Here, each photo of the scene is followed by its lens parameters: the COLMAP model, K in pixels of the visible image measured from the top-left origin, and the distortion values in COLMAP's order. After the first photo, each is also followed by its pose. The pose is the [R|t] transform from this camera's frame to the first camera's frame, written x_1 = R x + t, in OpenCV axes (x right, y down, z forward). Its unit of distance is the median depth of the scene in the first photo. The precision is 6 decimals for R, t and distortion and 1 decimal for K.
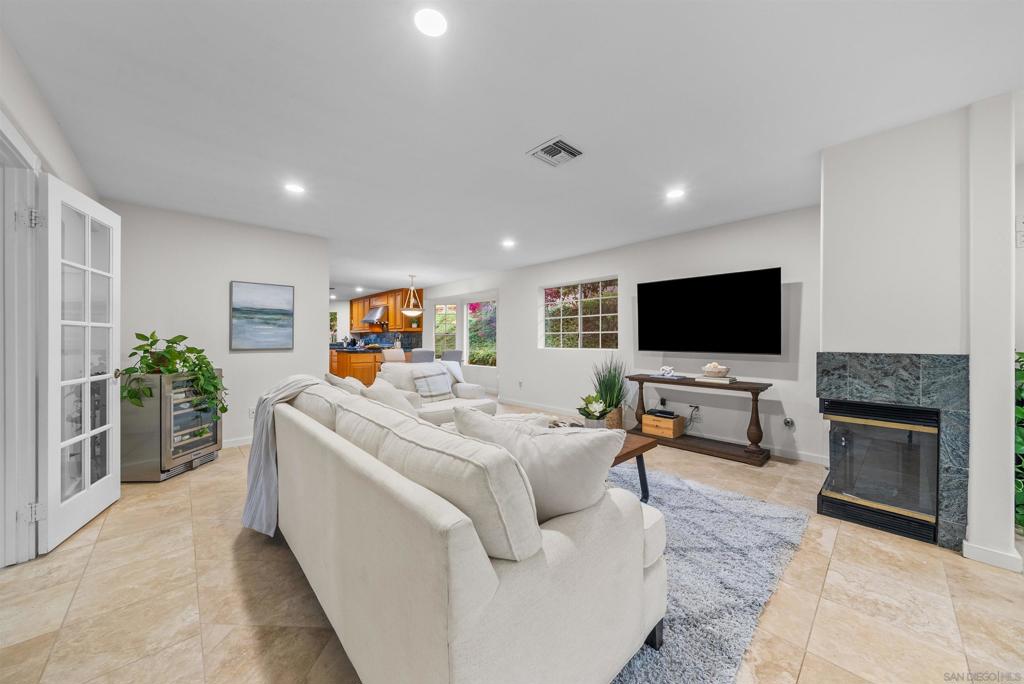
lens RADIAL K [[356.8, 0, 512.0], [0, 356.8, 342.0], [0, 0, 1]] dist [-0.001636, -0.000221]
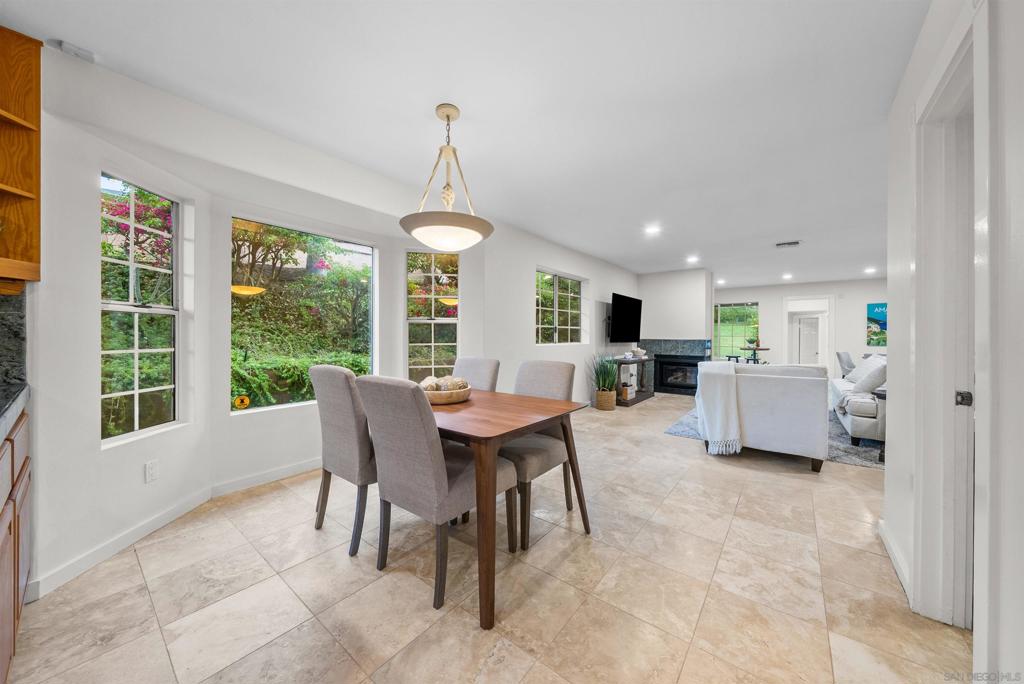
lens RADIAL K [[351.9, 0, 509.0], [0, 351.9, 337.0], [0, 0, 1]] dist [-0.001373, -0.000132]
pose [[-0.137444, -0.009880, 0.990460, -0.497114], [-0.000945, 0.999951, 0.009843, -0.005283], [-0.990509, 0.000417, -0.137446, 0.836326]]
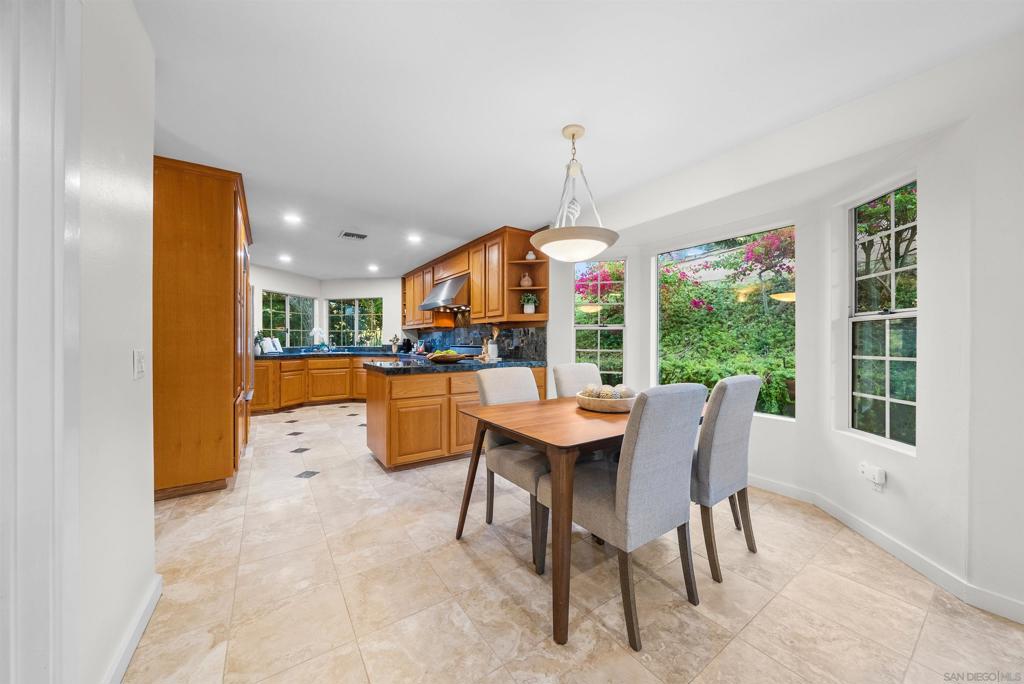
lens RADIAL K [[356.8, 0, 512.0], [0, 356.8, 342.0], [0, 0, 1]] dist [-0.001636, -0.000221]
pose [[0.988582, -0.003700, -0.150640, -0.227976], [0.003400, 0.999992, -0.002248, -0.002883], [0.150647, 0.001710, 0.988586, 0.550684]]
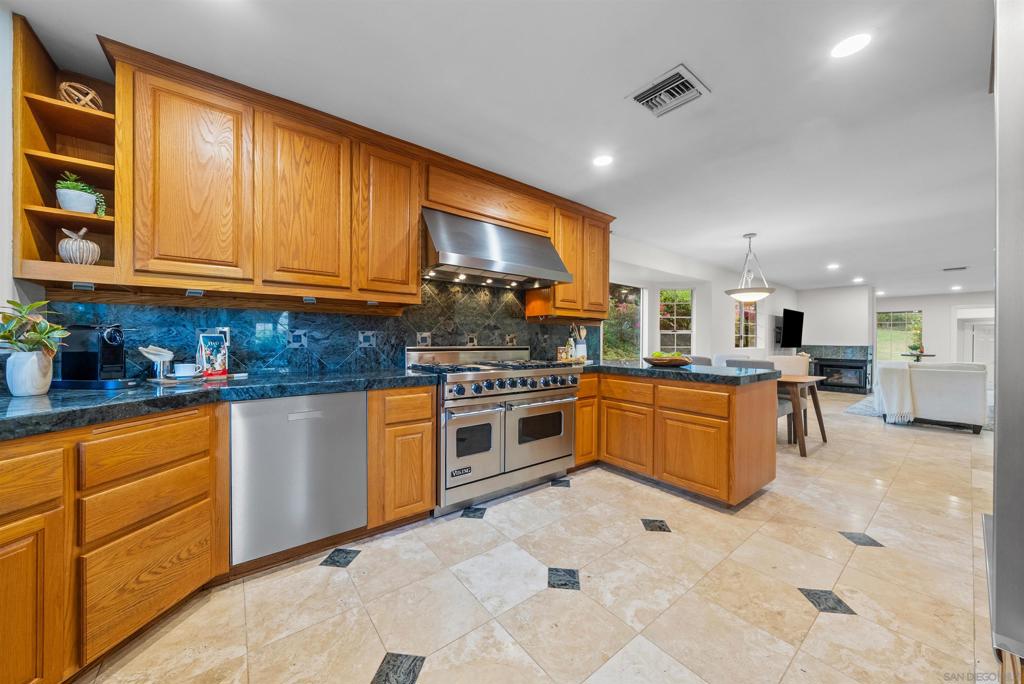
lens RADIAL K [[356.8, 0, 512.0], [0, 356.8, 342.0], [0, 0, 1]] dist [-0.001636, -0.000221]
pose [[0.092088, -0.009038, 0.995710, -0.811310], [-0.003858, 0.999948, 0.009433, -0.007377], [-0.995743, -0.004710, 0.092049, 1.154372]]
